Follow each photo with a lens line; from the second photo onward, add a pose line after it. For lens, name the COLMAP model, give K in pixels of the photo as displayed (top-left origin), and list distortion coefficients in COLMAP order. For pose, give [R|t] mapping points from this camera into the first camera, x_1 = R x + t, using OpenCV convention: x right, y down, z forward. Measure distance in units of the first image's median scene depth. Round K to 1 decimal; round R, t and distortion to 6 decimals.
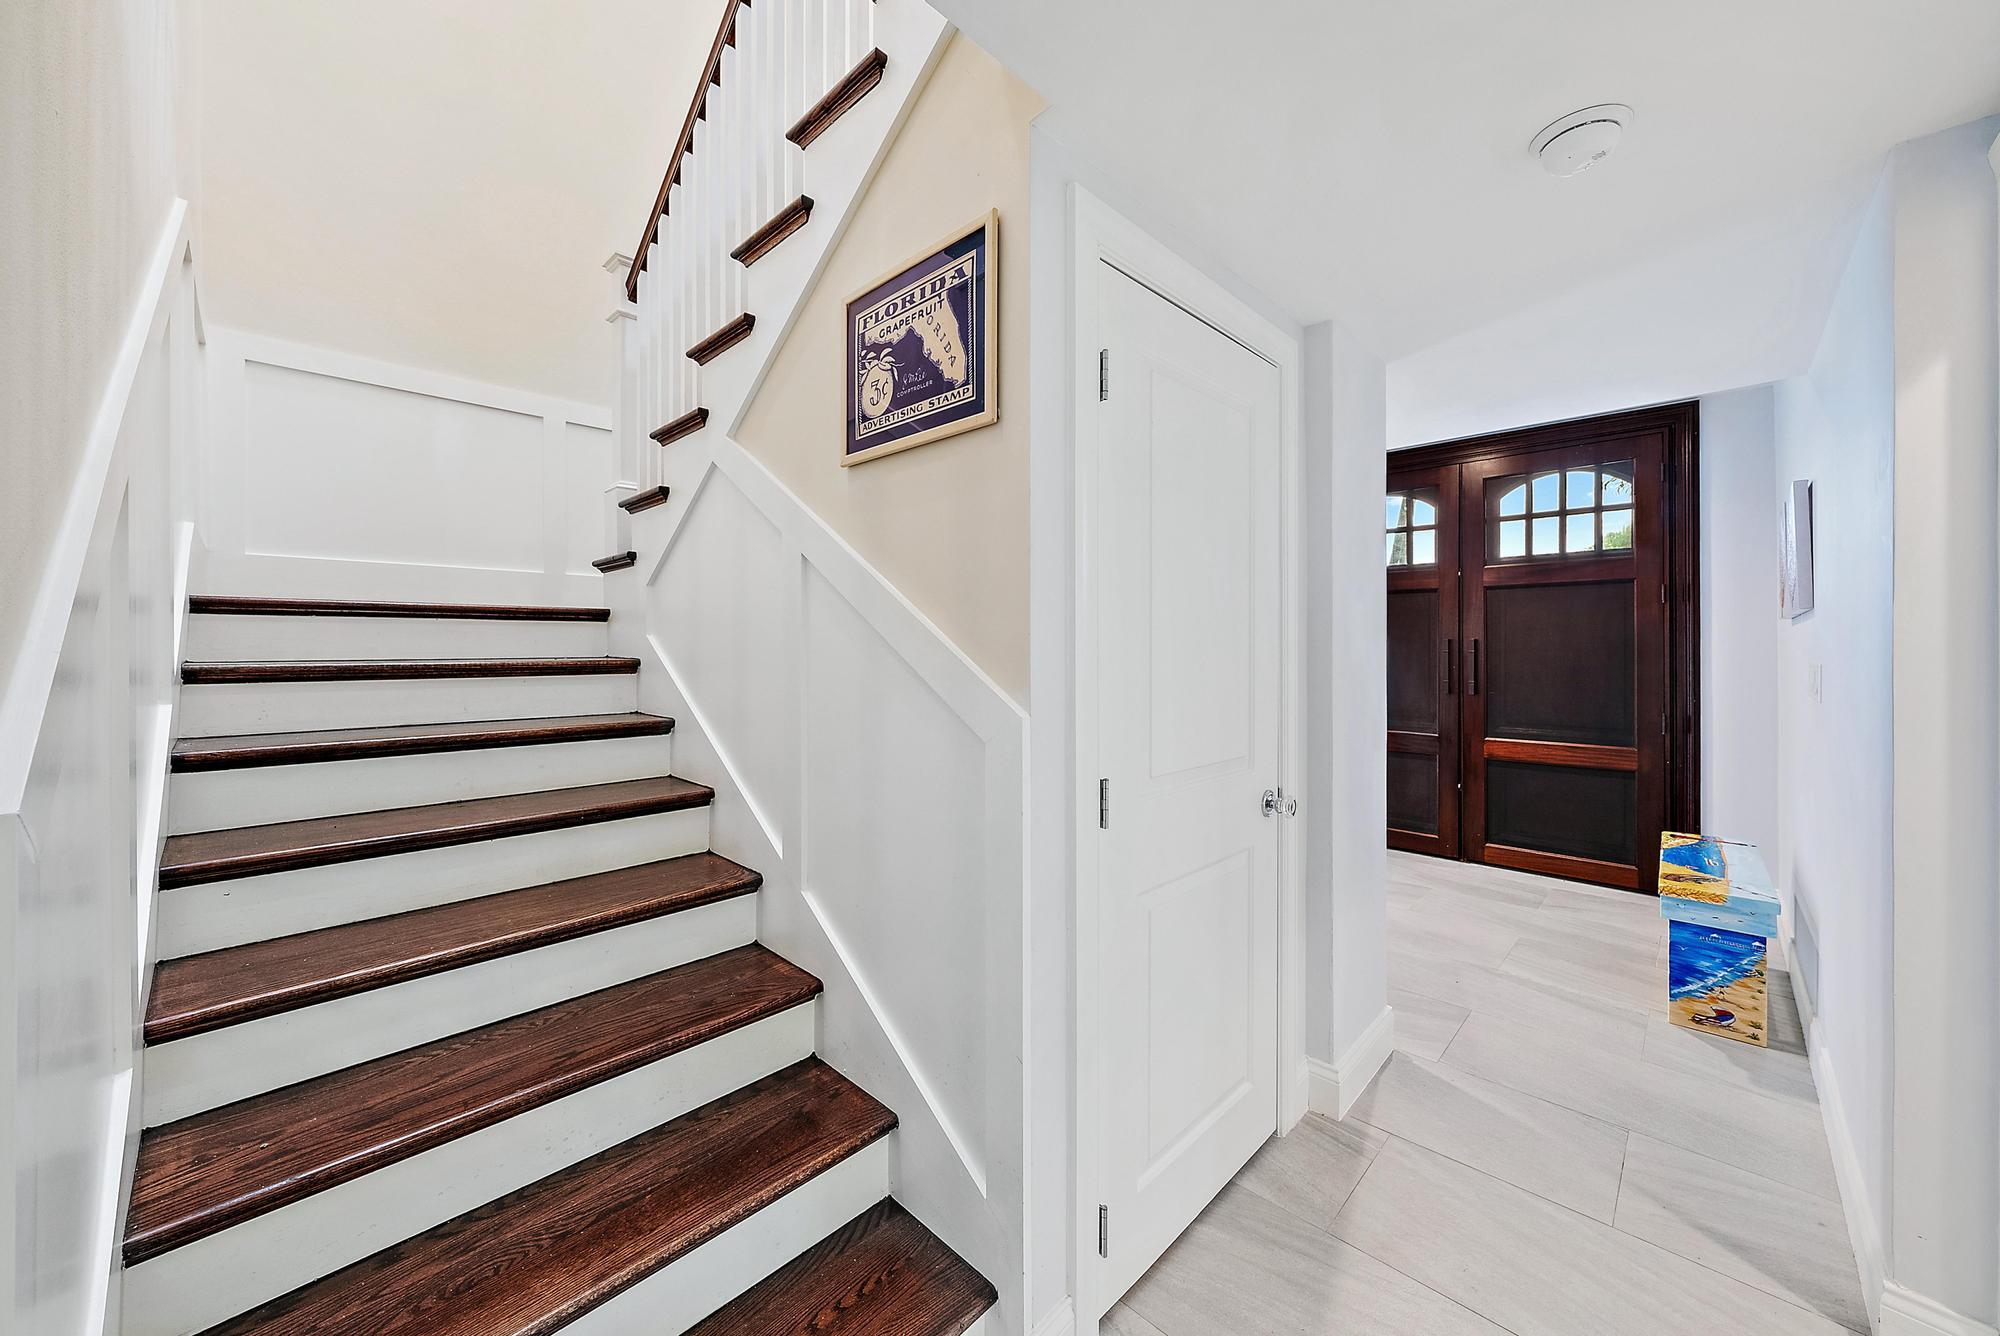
lens RADIAL K [[731.8, 0, 1002.3], [0, 731.8, 645.4], [0, 0, 1]] dist [-0.000301, -0.000024]
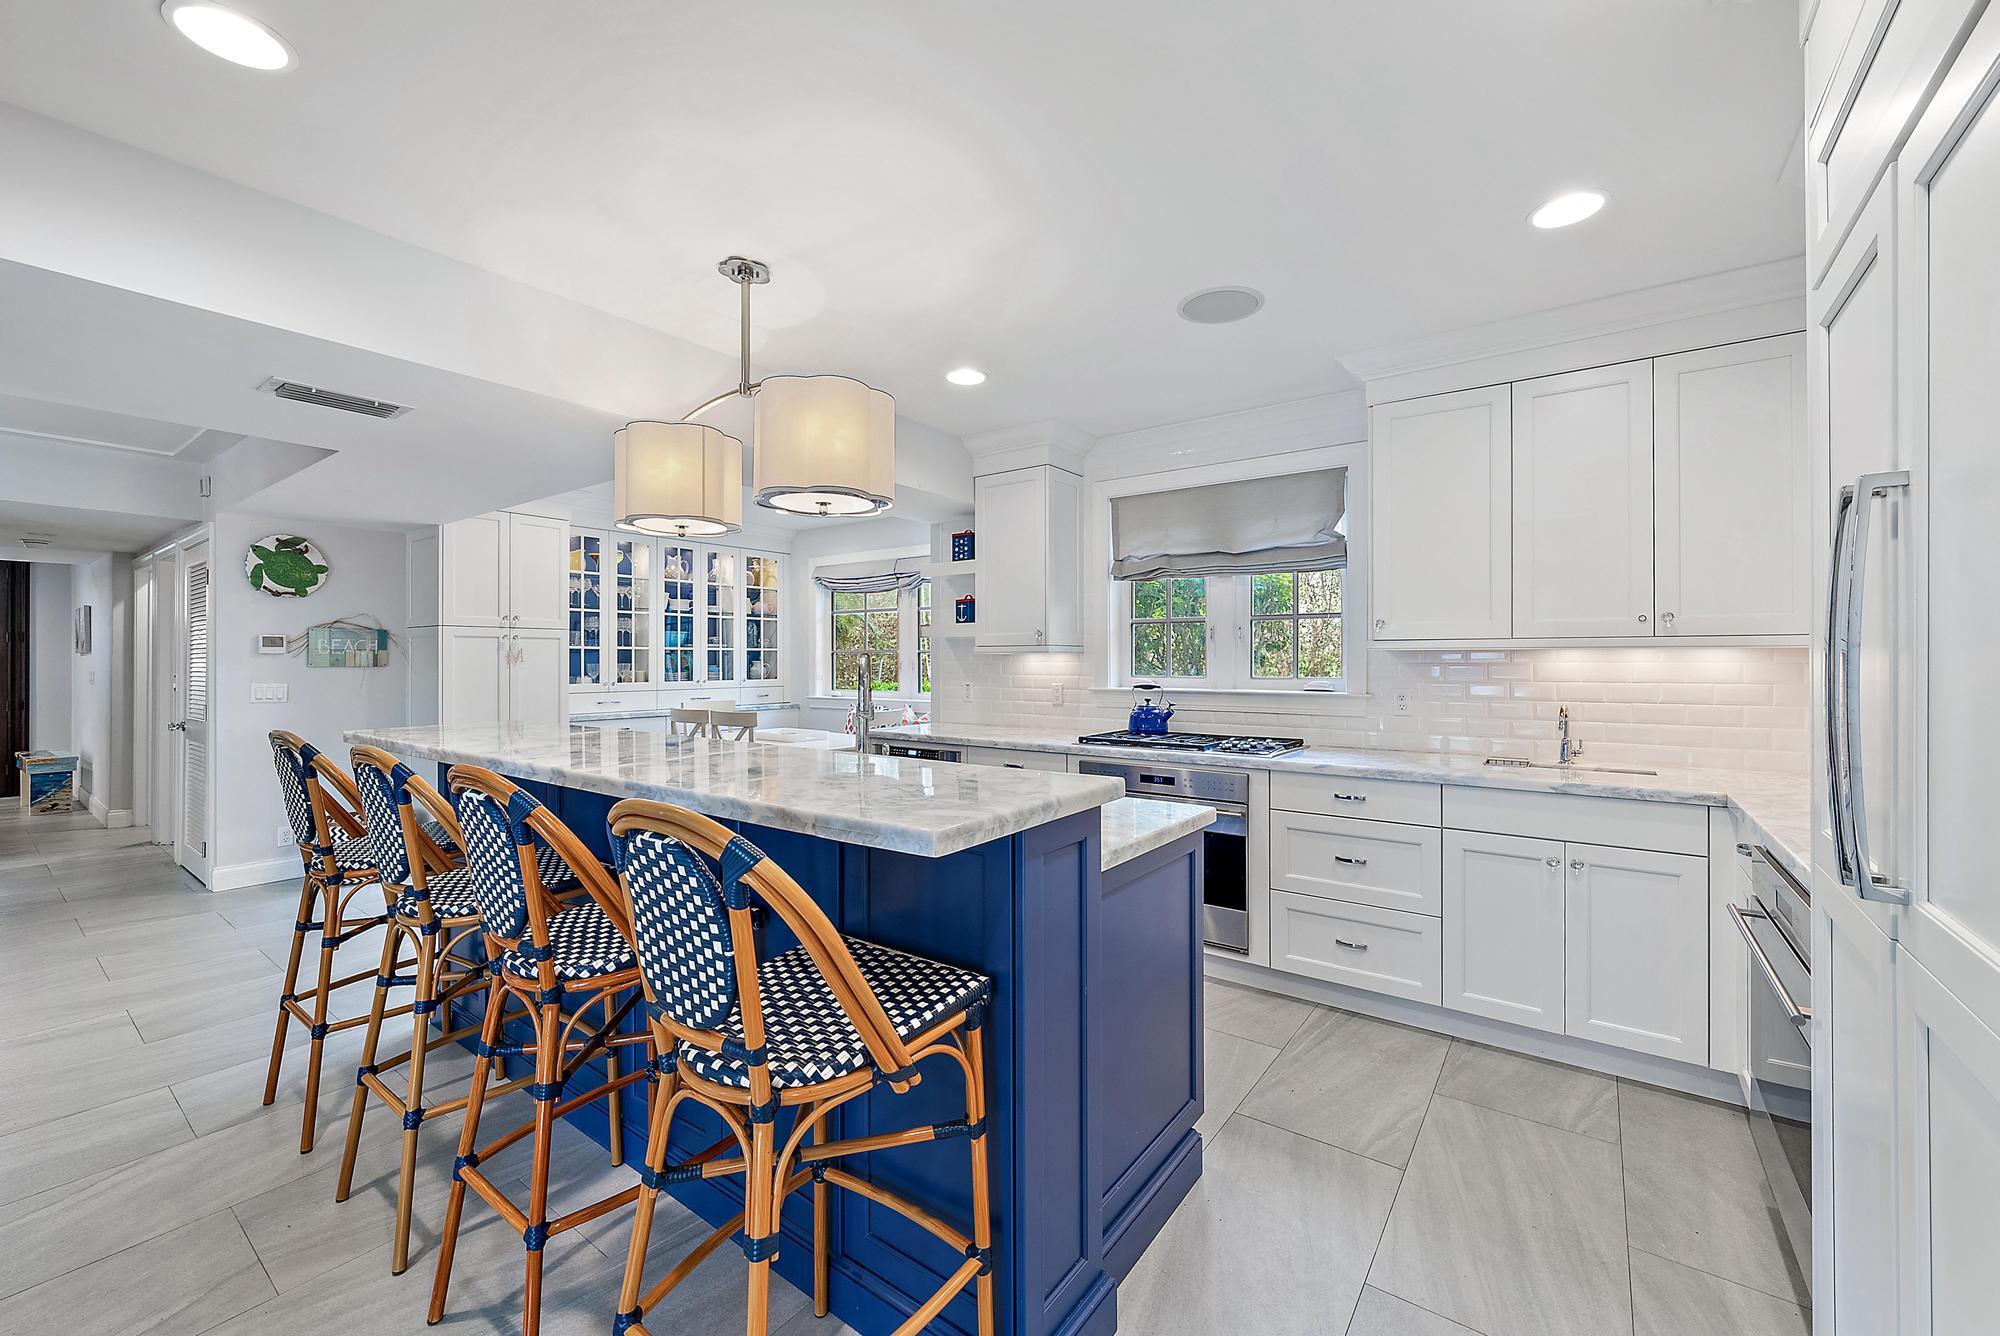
lens RADIAL K [[787.5, 0, 1009.3], [0, 787.5, 655.3], [0, 0, 1]] dist [-0.000283, -0.000131]
pose [[-0.135410, 0.006701, 0.990767, -2.222600], [-0.000653, 0.999976, -0.006853, -0.015461], [-0.990789, -0.001575, -0.135402, -1.960420]]
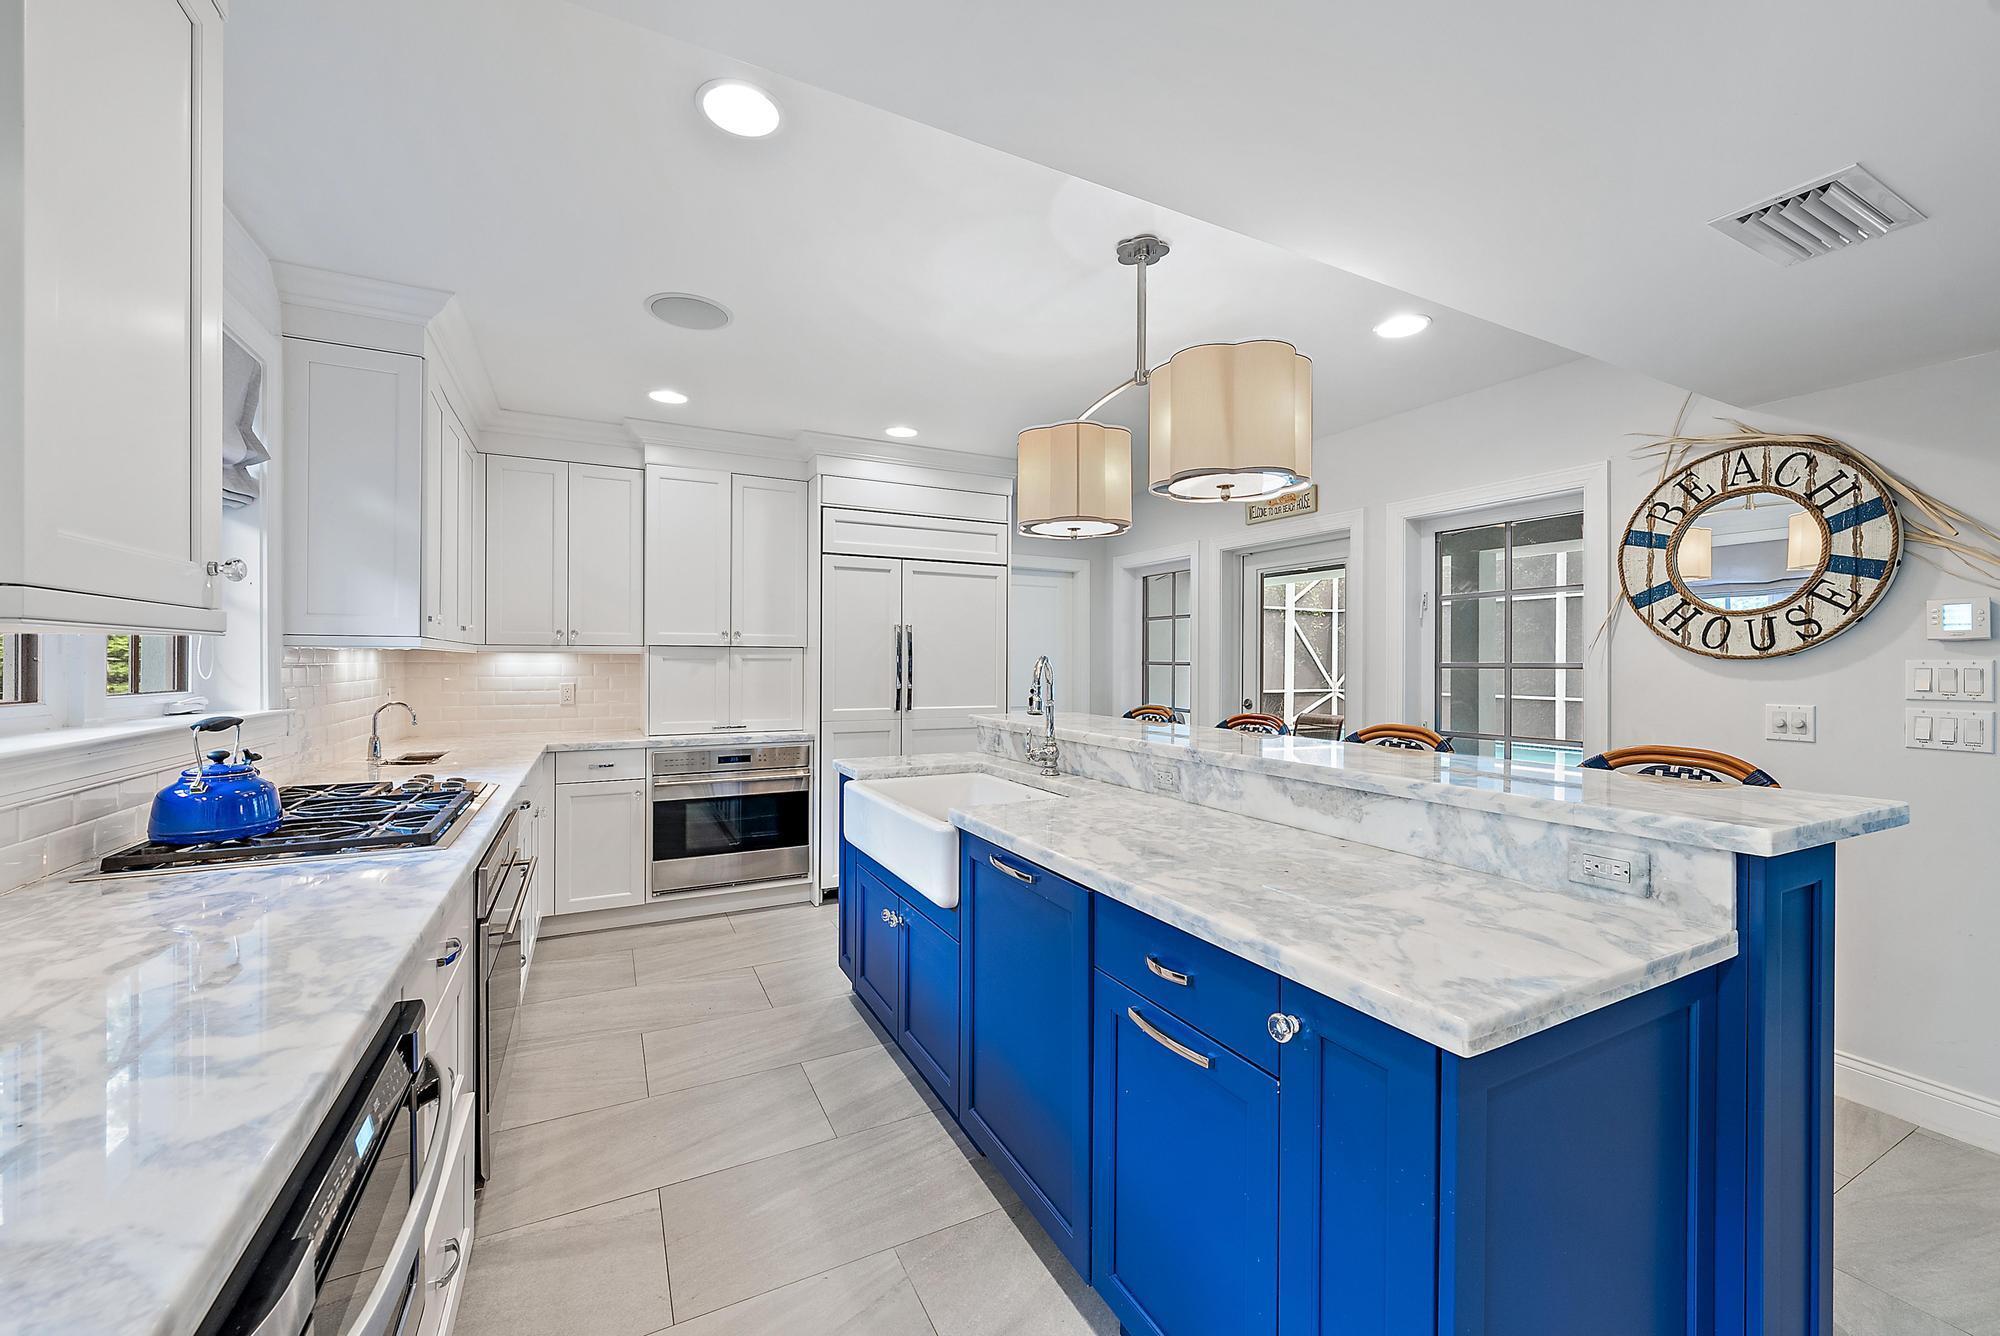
lens RADIAL K [[776.9, 0, 1004.3], [0, 776.9, 665.1], [0, 0, 1]] dist [-0.000767, -0.000221]
pose [[-0.316043, 0.002137, -0.948742, -0.318217], [-0.002018, 0.999994, 0.002925, -0.014910], [0.948743, 0.002839, -0.316037, -1.635733]]
